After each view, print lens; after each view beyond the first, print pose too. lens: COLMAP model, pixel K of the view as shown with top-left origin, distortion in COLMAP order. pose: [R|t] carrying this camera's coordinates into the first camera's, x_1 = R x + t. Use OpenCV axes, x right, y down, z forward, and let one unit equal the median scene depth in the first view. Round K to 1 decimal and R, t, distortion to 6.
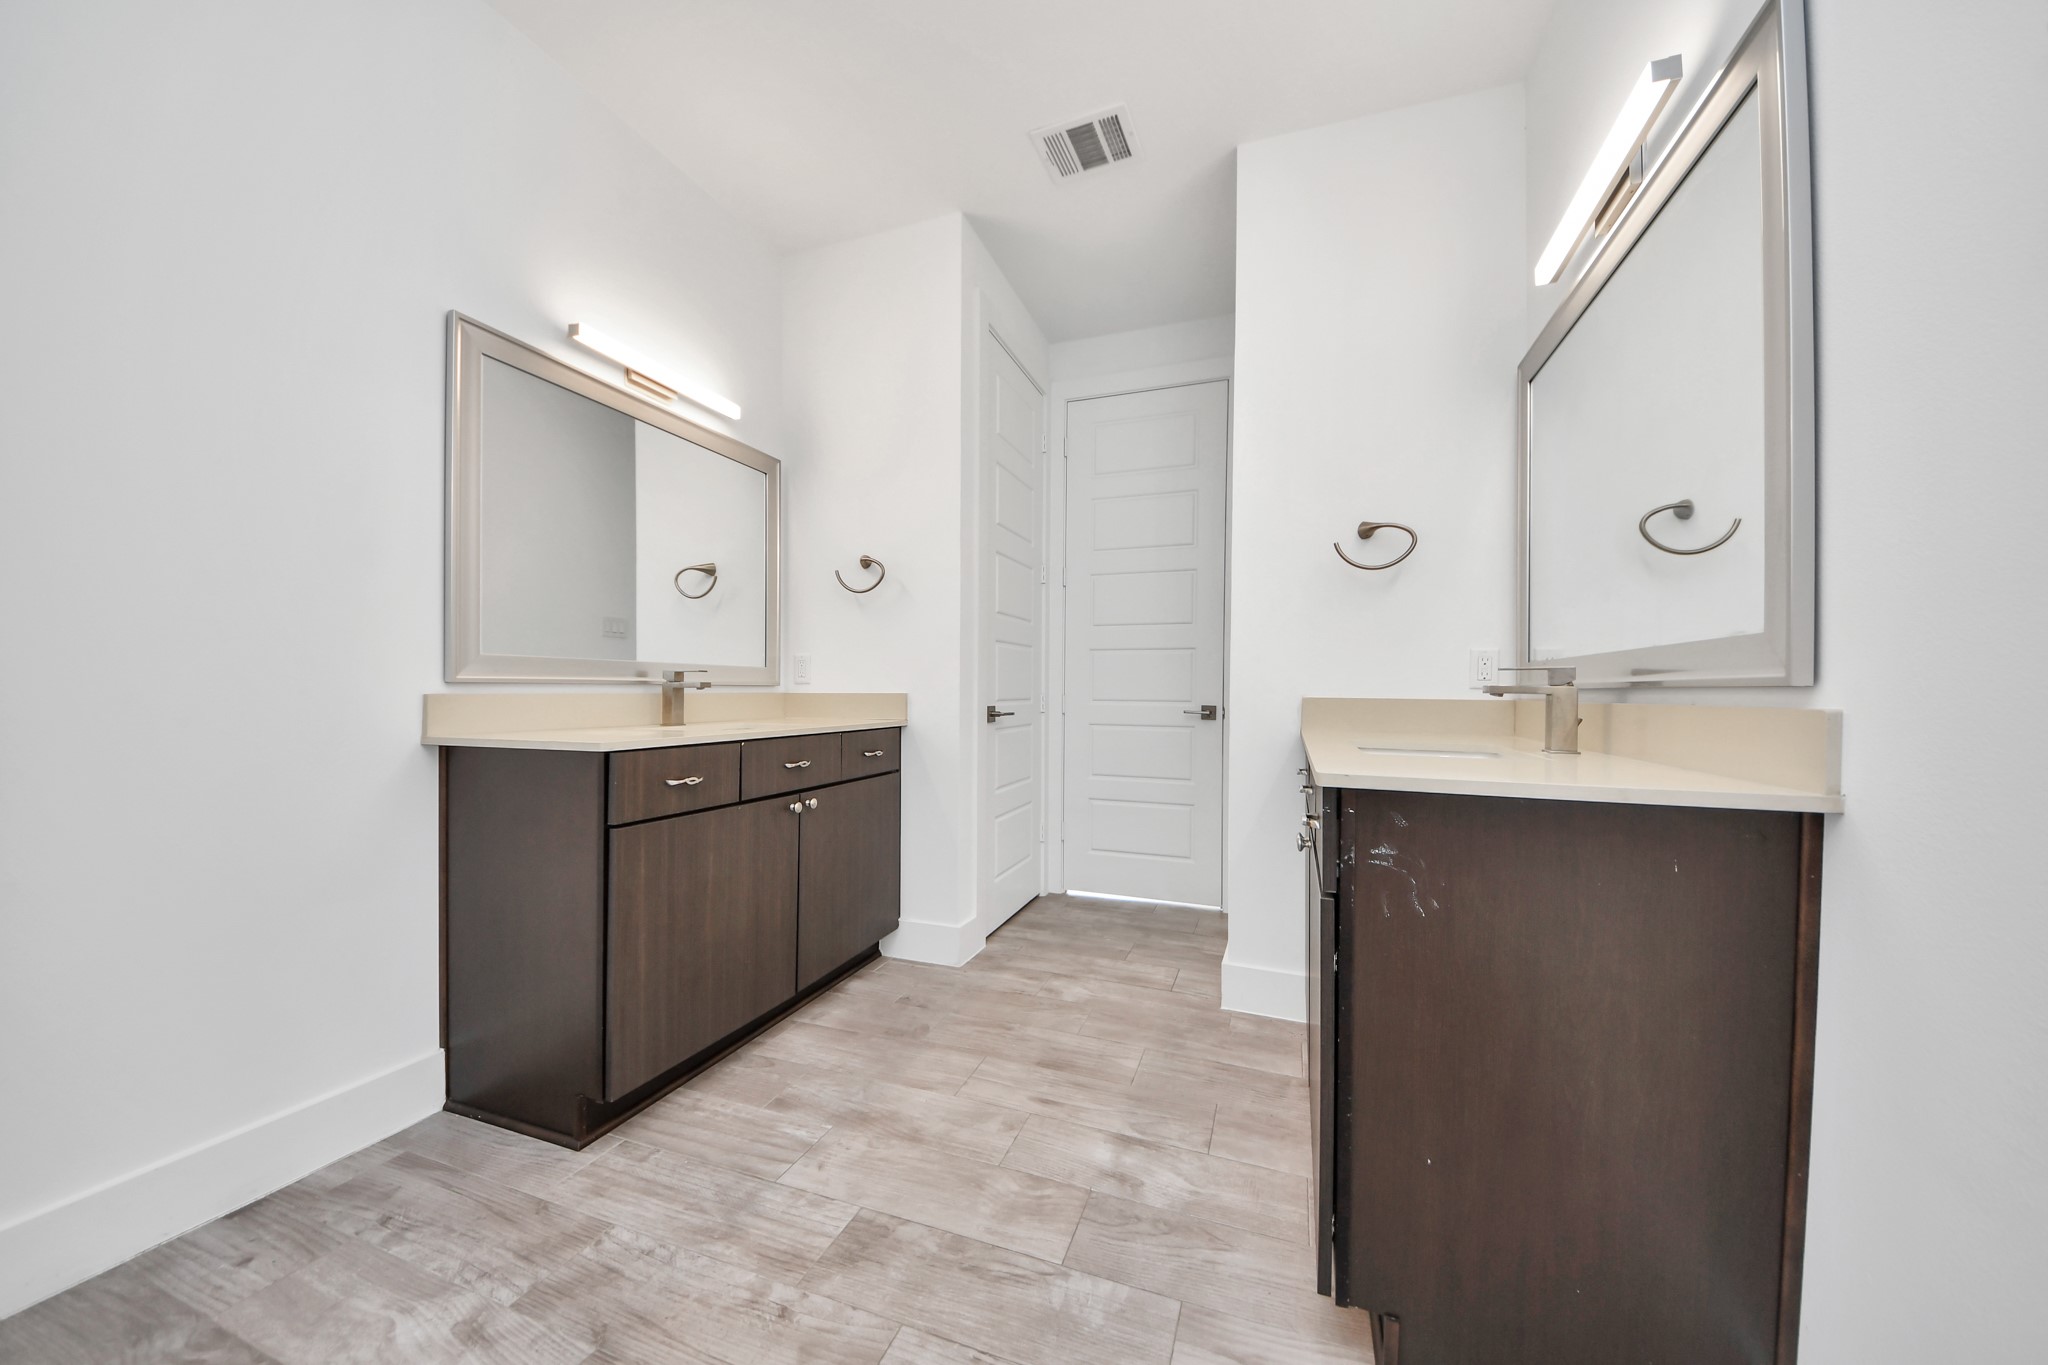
lens RADIAL K [[737.5, 0, 1018.1], [0, 737.5, 681.7], [0, 0, 1]] dist [0.048077, -0.028890]
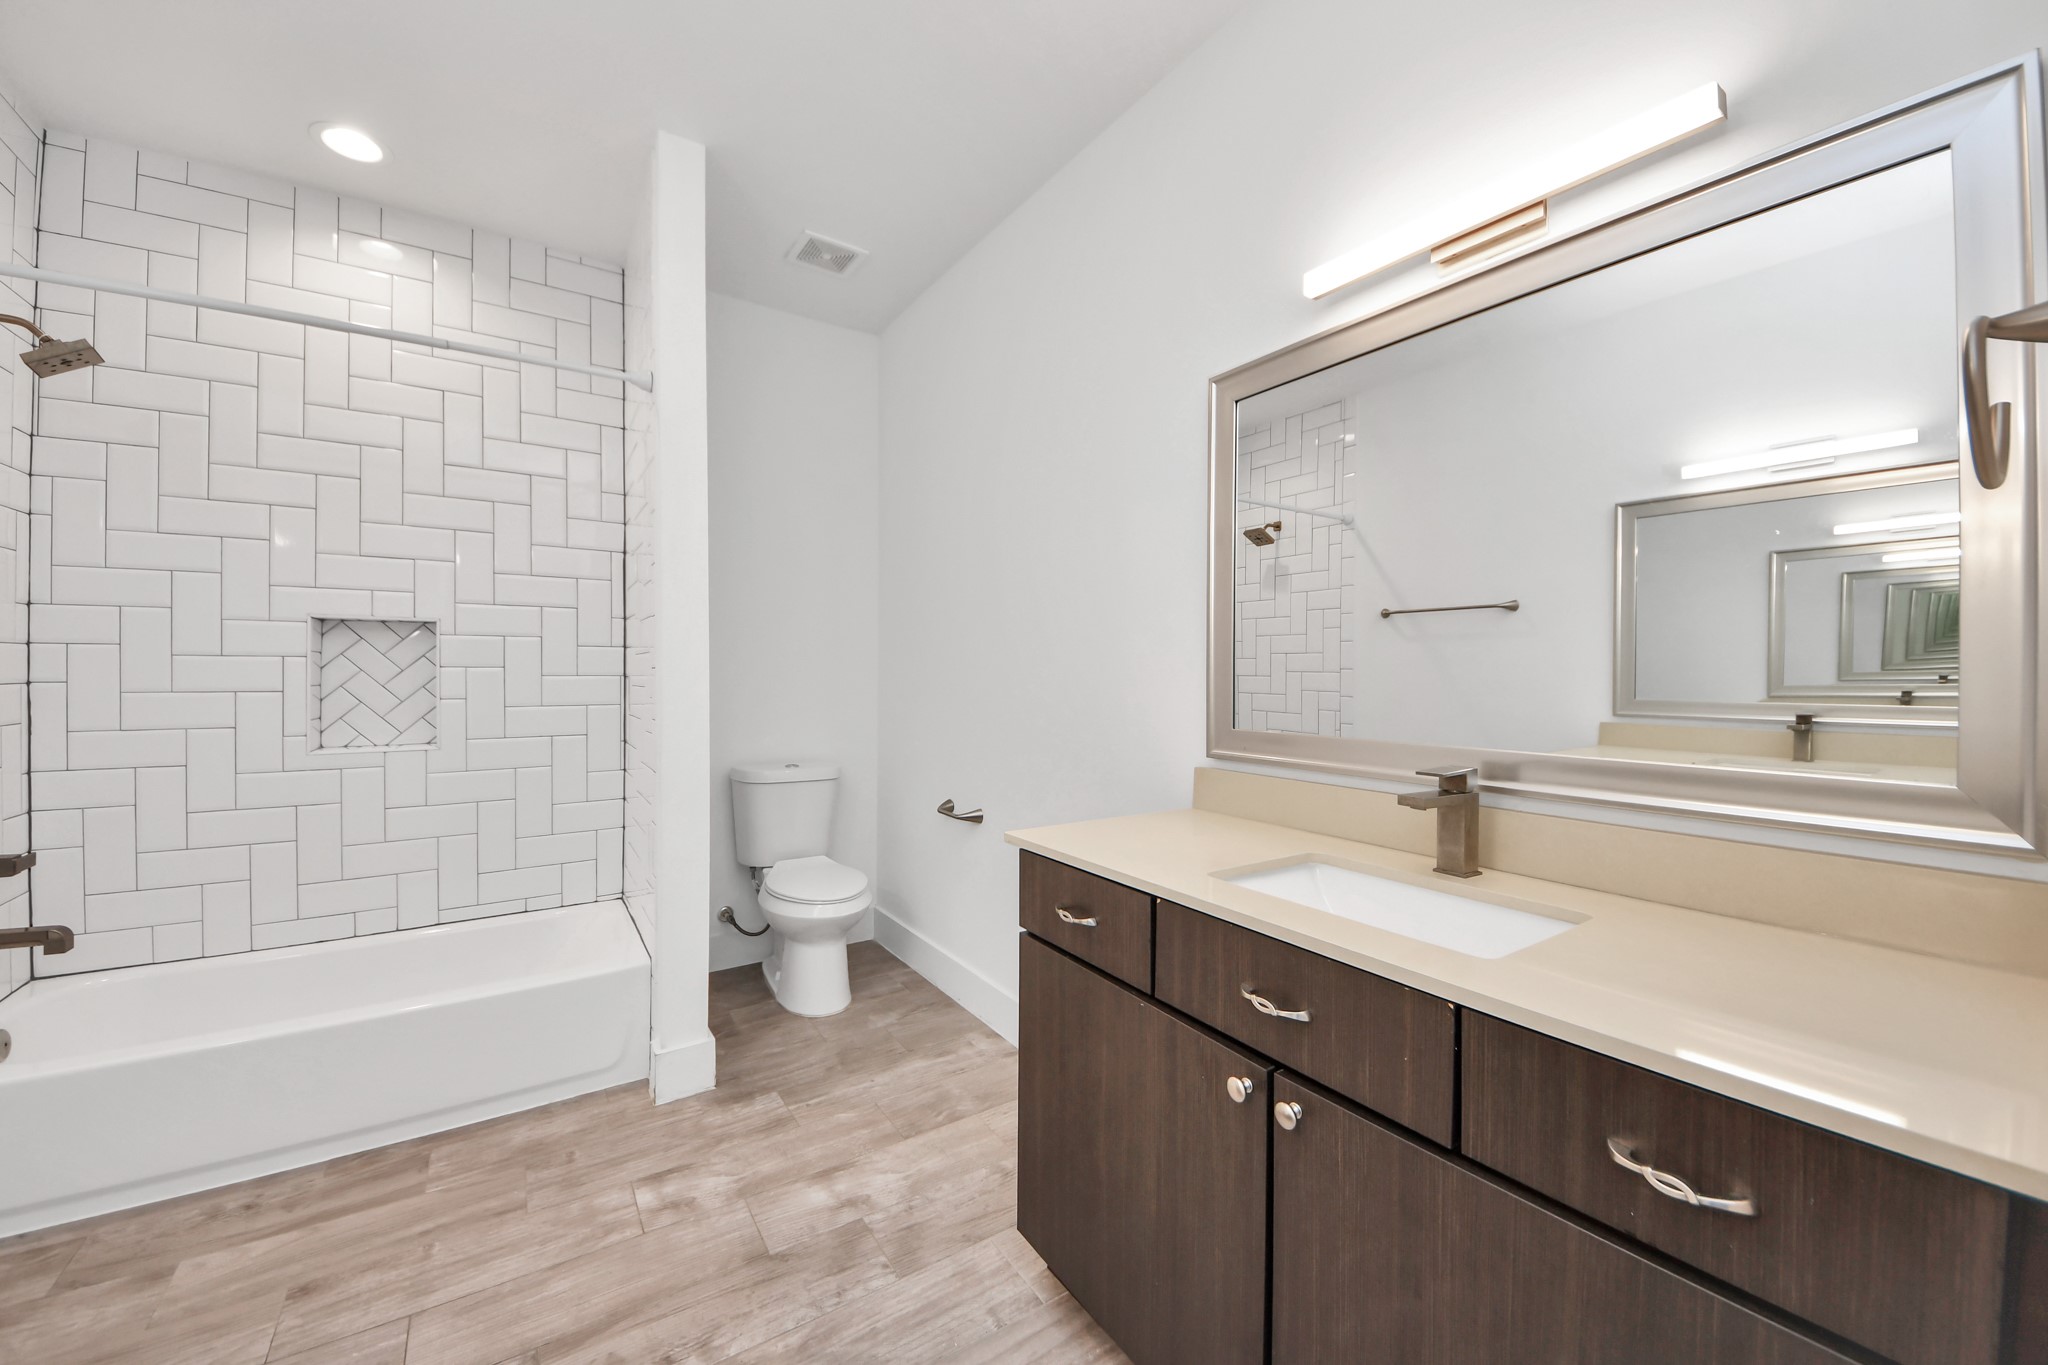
lens RADIAL K [[753.4, 0, 1023.0], [0, 753.4, 677.1], [0, 0, 1]] dist [0.015114, -0.015055]
pose [[-0.573030, -0.004723, -0.819521, 0.258376], [0.002561, 0.999968, -0.007553, -0.129731], [0.819530, -0.006427, -0.573000, 1.815269]]
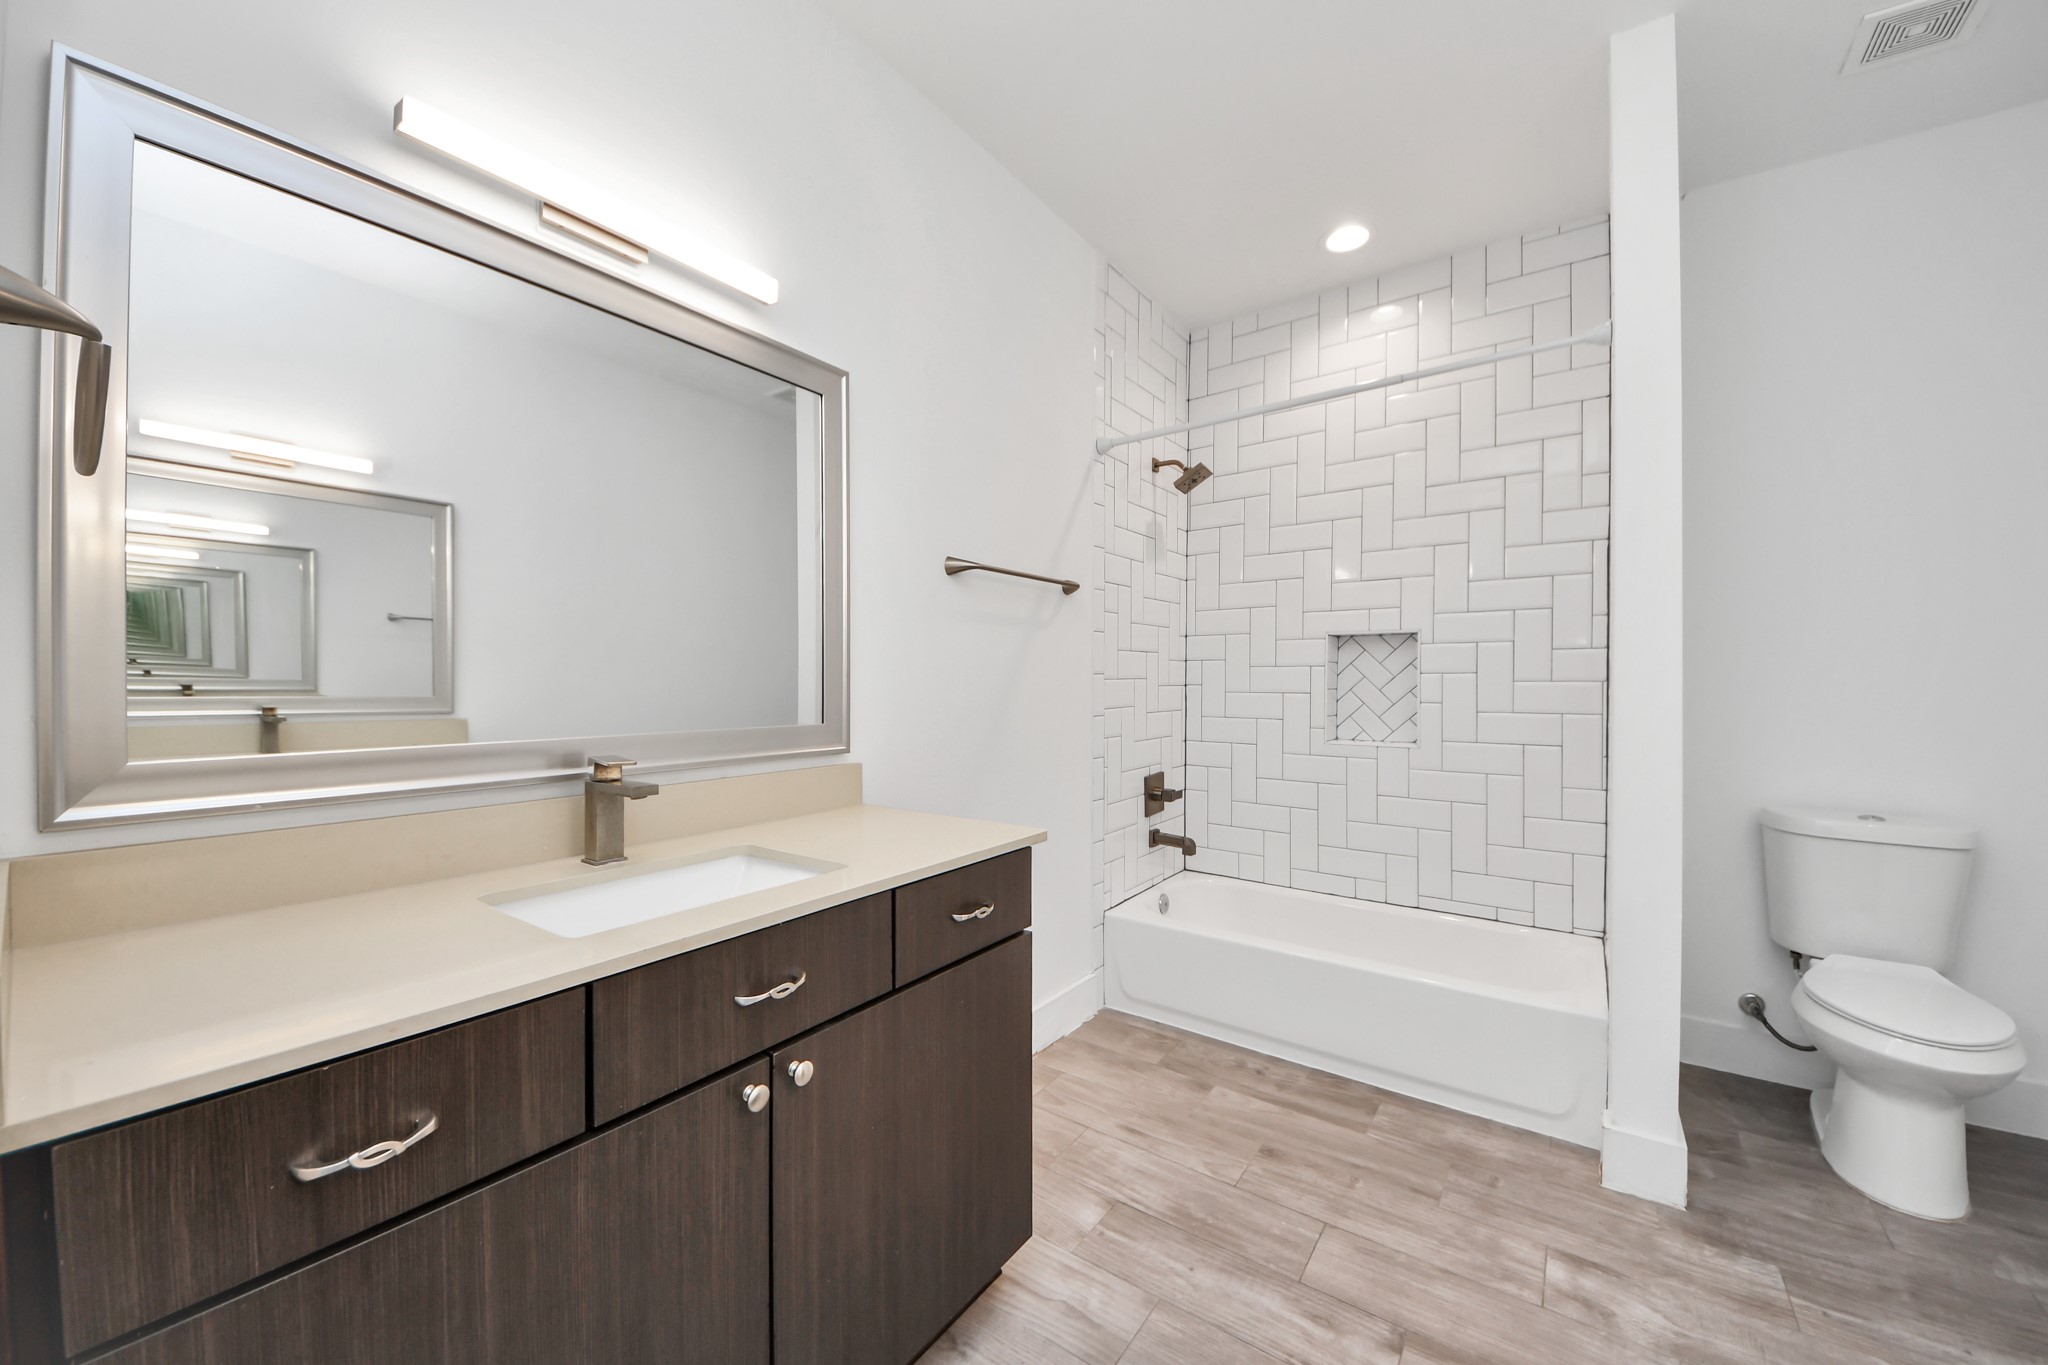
lens RADIAL K [[766.5, 0, 1017.0], [0, 766.5, 686.3], [0, 0, 1]] dist [0.044415, -0.033509]
pose [[-0.964937, -0.014180, 0.262098, 0.060948], [-0.015768, 0.999868, -0.003957, -0.112141], [-0.262008, -0.007951, -0.965033, 1.873689]]
